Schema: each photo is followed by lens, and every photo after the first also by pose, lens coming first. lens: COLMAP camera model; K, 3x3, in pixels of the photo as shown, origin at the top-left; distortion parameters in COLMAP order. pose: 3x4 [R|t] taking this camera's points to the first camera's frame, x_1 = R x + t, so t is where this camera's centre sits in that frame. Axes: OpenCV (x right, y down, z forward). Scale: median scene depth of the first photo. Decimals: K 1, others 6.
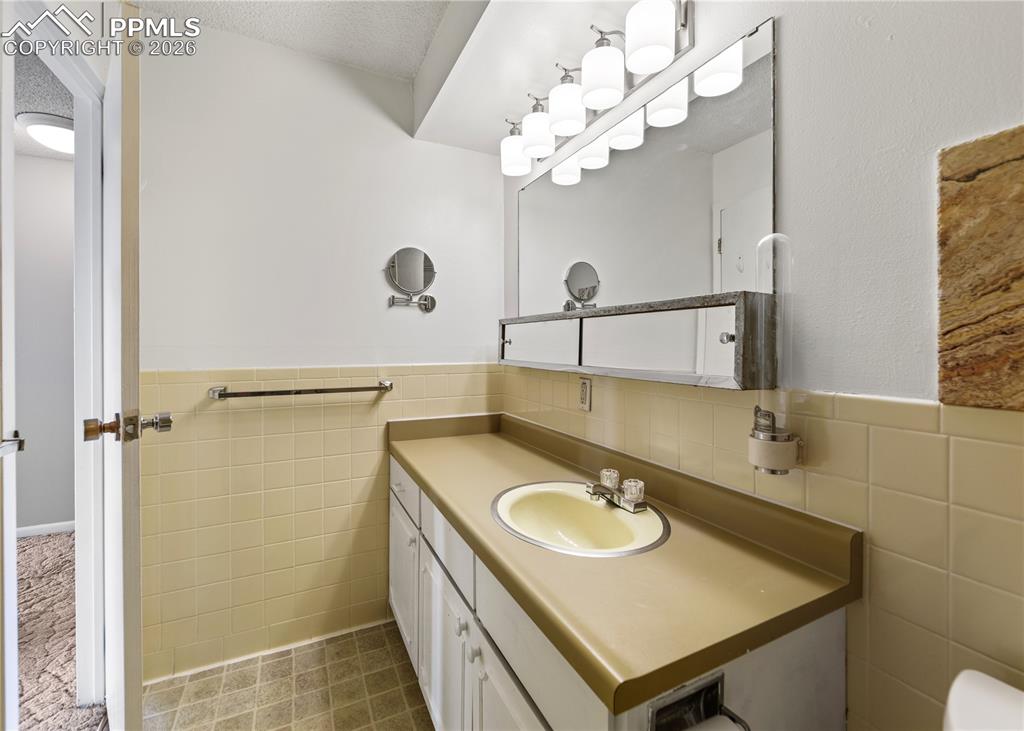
lens RADIAL K [[438.8, 0, 516.2], [0, 438.8, 346.4], [0, 0, 1]] dist [0.001433, -0.001489]
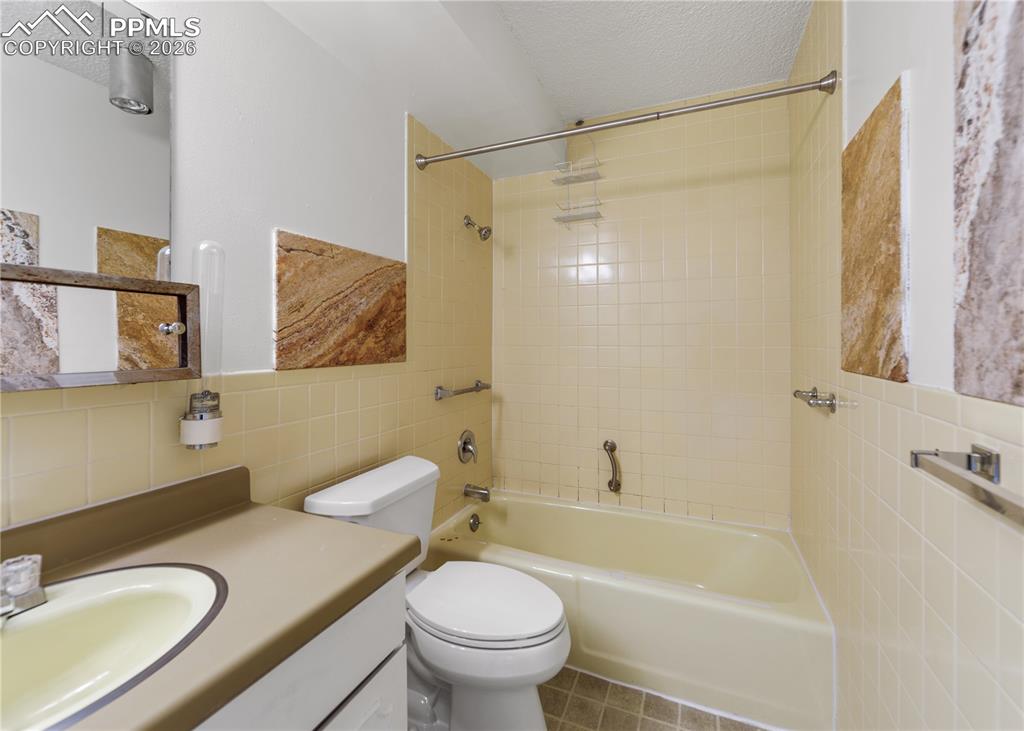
lens RADIAL K [[438.8, 0, 504.0], [0, 438.8, 343.4], [0, 0, 1]] dist [0.001433, -0.001489]
pose [[-0.643942, 0.006191, 0.765049, -1.005122], [0.014070, 0.999894, 0.003752, 0.027099], [-0.764945, 0.013181, -0.643961, 1.456744]]
